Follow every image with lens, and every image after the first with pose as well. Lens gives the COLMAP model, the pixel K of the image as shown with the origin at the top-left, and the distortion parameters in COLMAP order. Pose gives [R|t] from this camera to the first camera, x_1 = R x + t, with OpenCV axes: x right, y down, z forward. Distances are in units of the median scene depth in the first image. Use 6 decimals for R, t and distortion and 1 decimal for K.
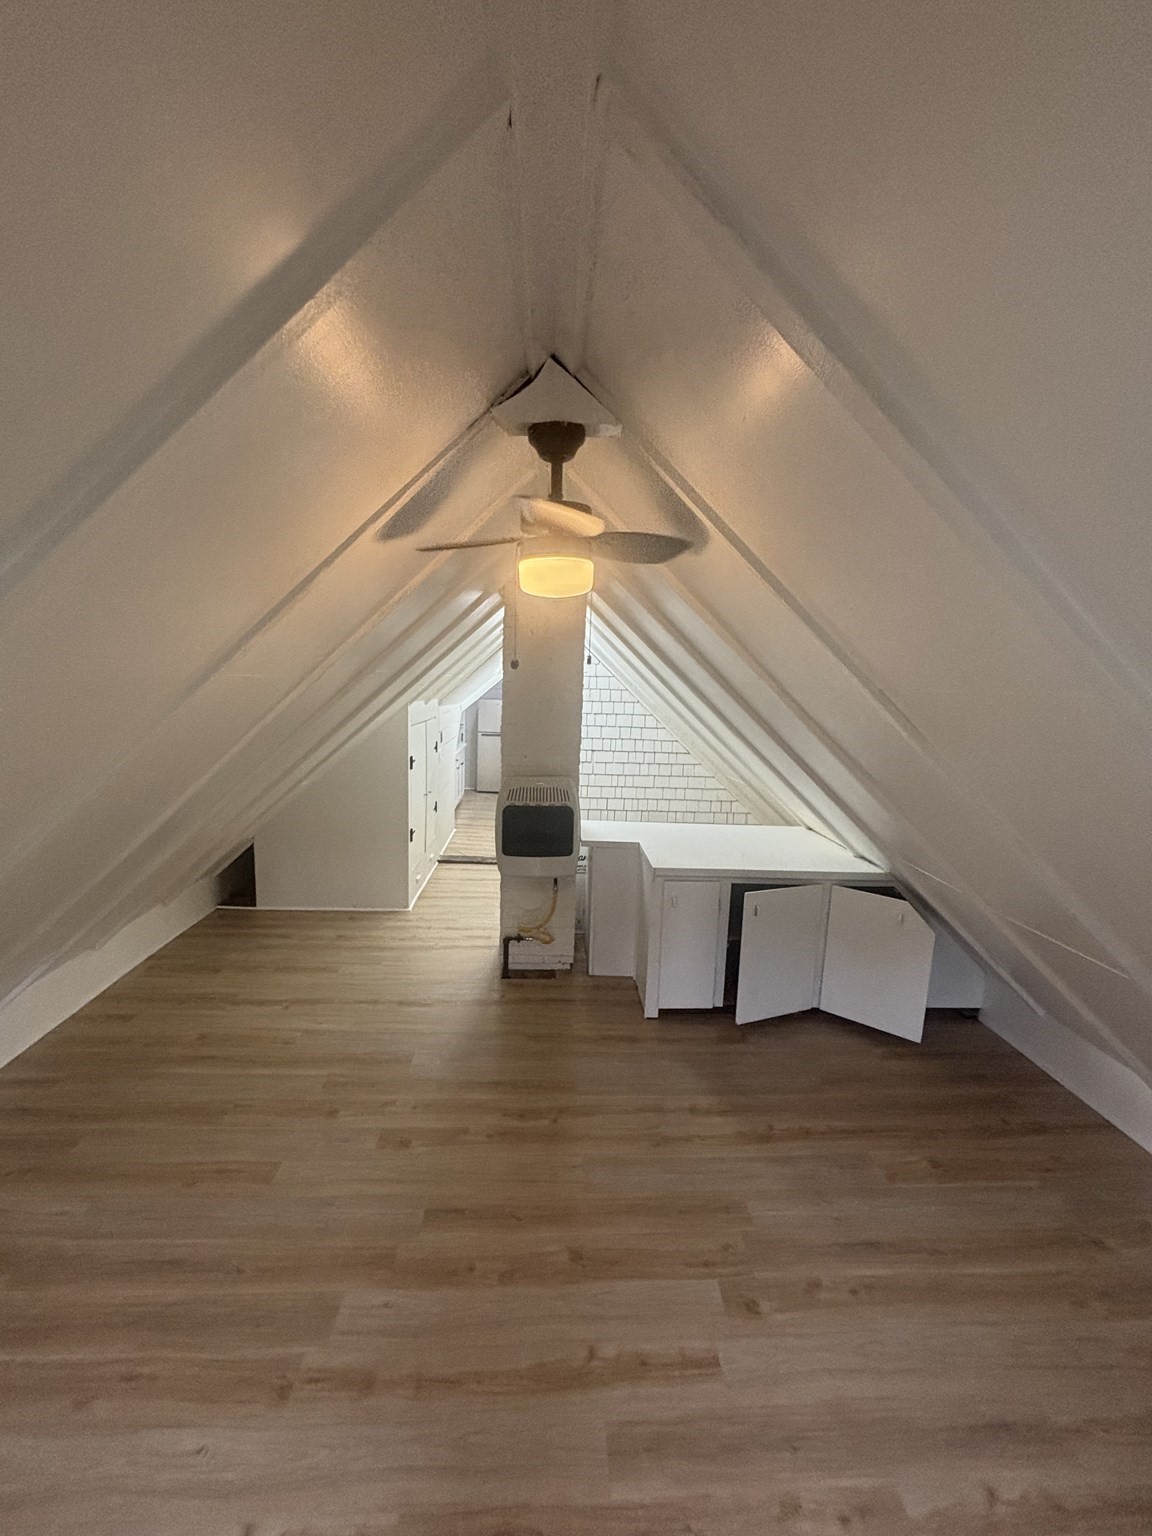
lens RADIAL K [[623.9, 0, 575.7], [0, 623.9, 742.5], [0, 0, 1]] dist [-0.001580, 0.003612]
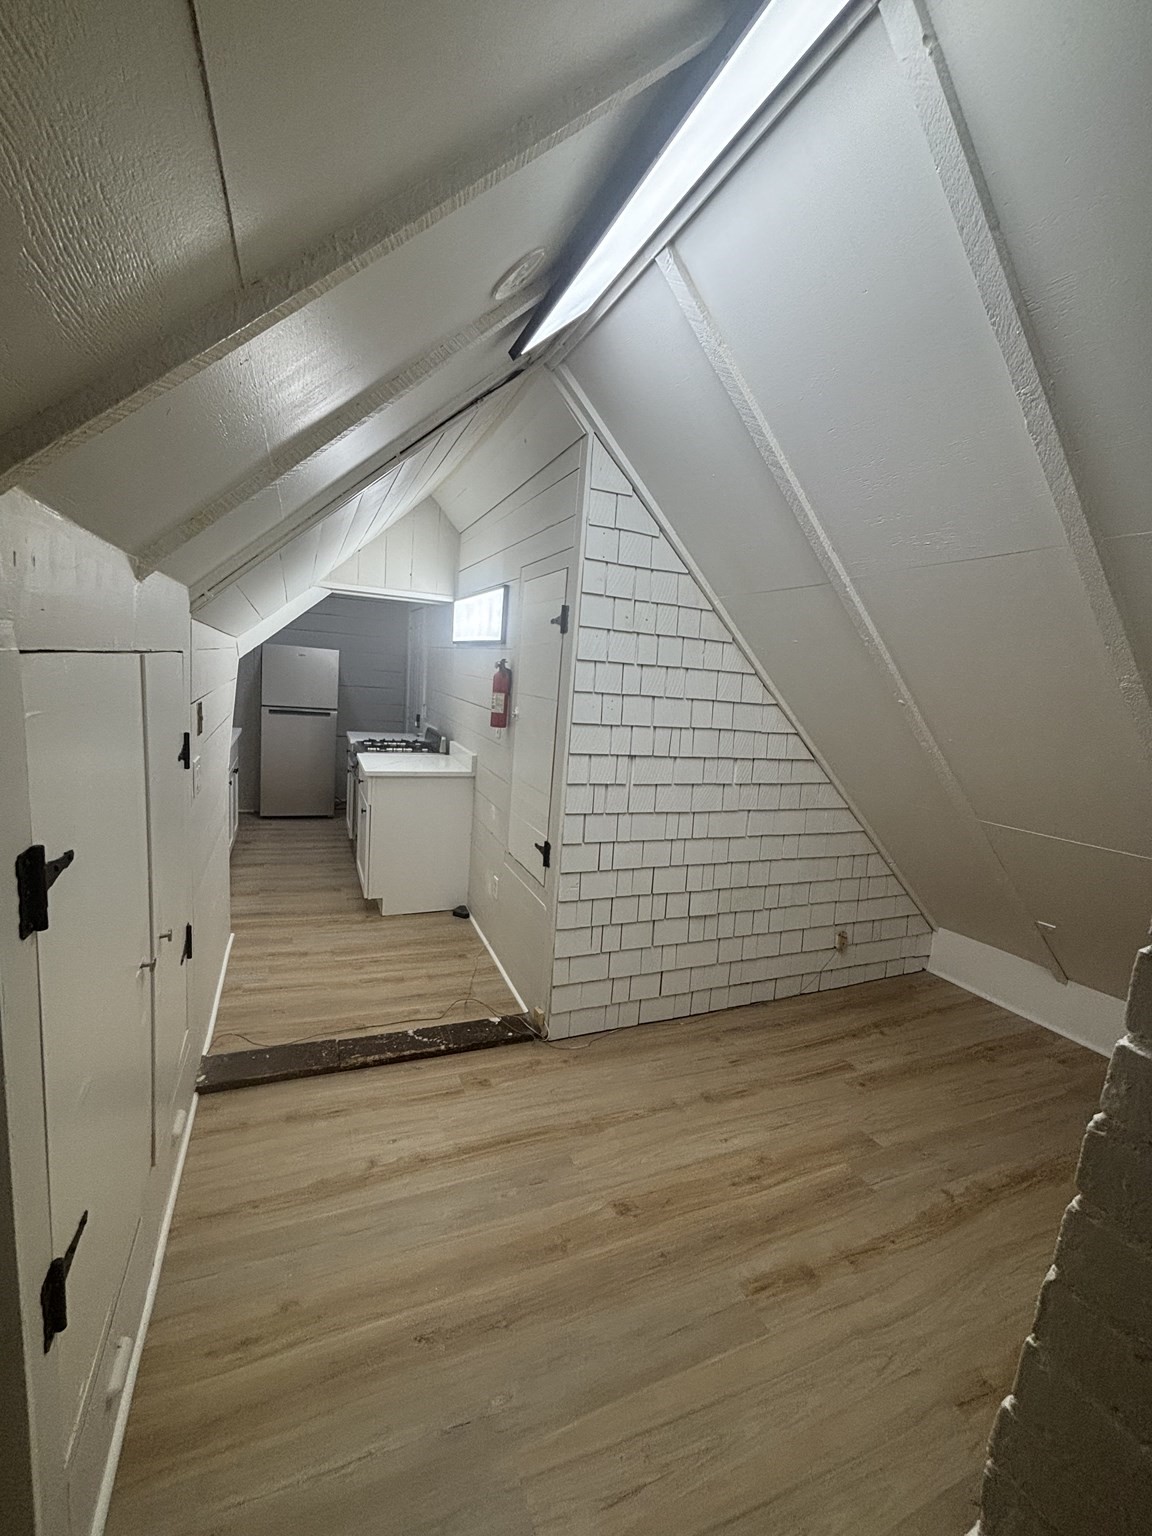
lens RADIAL K [[618.2, 0, 576.0], [0, 618.2, 768.0], [0, 0, 1]] dist [0.008377, -0.000071]
pose [[0.935391, -0.013653, 0.353352, -0.267115], [-0.011642, 0.997524, 0.069360, -0.013118], [-0.353424, -0.068993, 0.932916, 1.144761]]
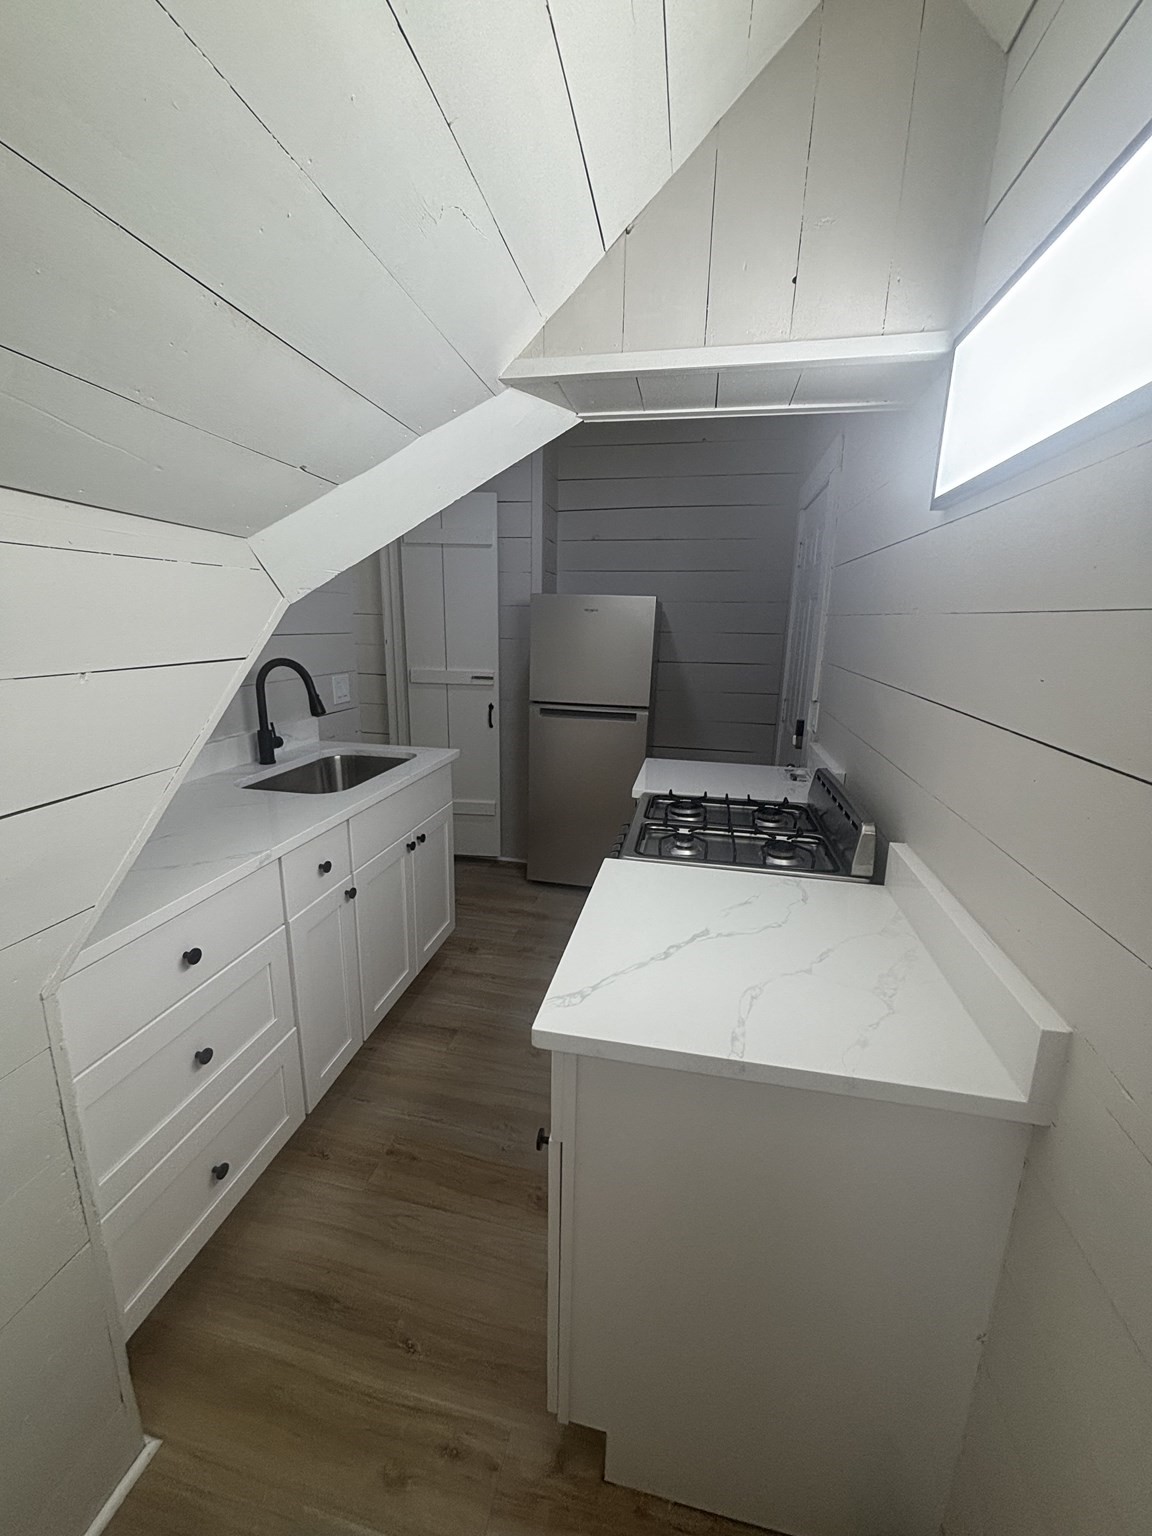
lens RADIAL K [[618.2, 0, 576.0], [0, 618.2, 768.0], [0, 0, 1]] dist [0.008377, -0.000071]
pose [[0.968071, 0.046488, -0.246328, -0.160268], [-0.016793, 0.992473, 0.121309, -0.064414], [0.250113, -0.113299, 0.961565, 1.977446]]
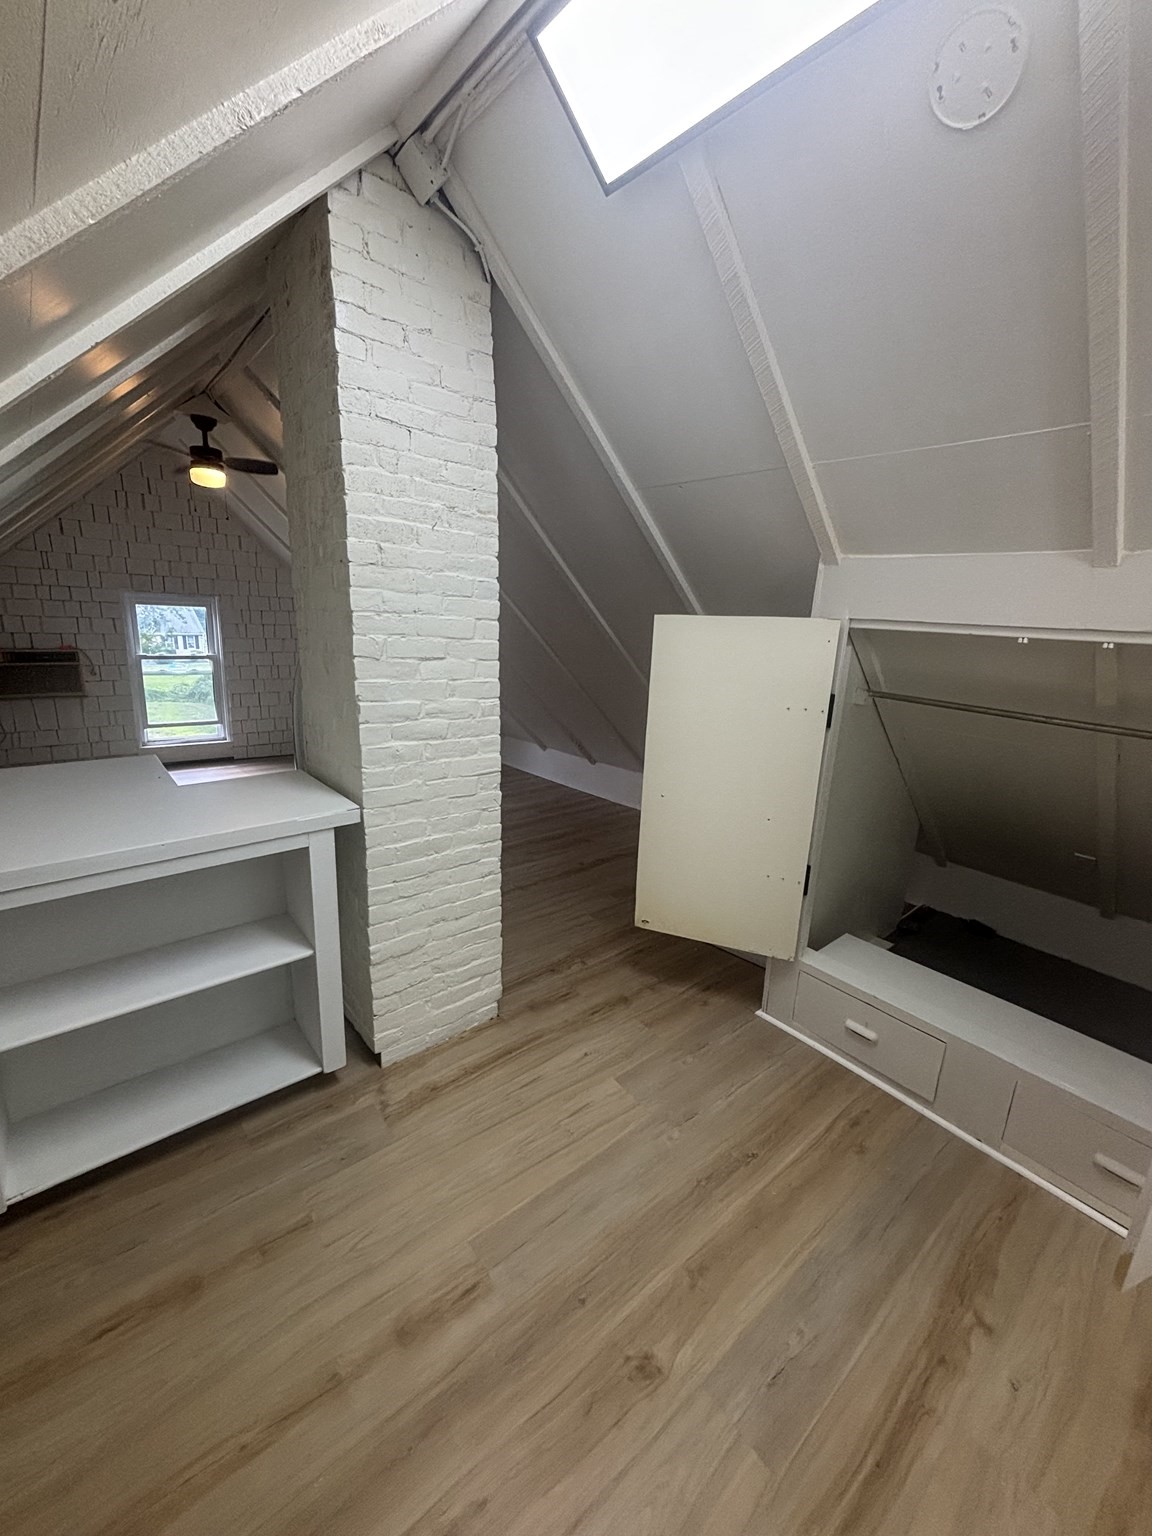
lens RADIAL K [[623.9, 0, 575.7], [0, 623.9, 742.5], [0, 0, 1]] dist [-0.001580, 0.003612]
pose [[-0.794871, 0.055181, -0.604265, 0.172264], [-0.134028, 0.955291, 0.263543, -0.051643], [0.591791, 0.290471, -0.751937, 1.719776]]
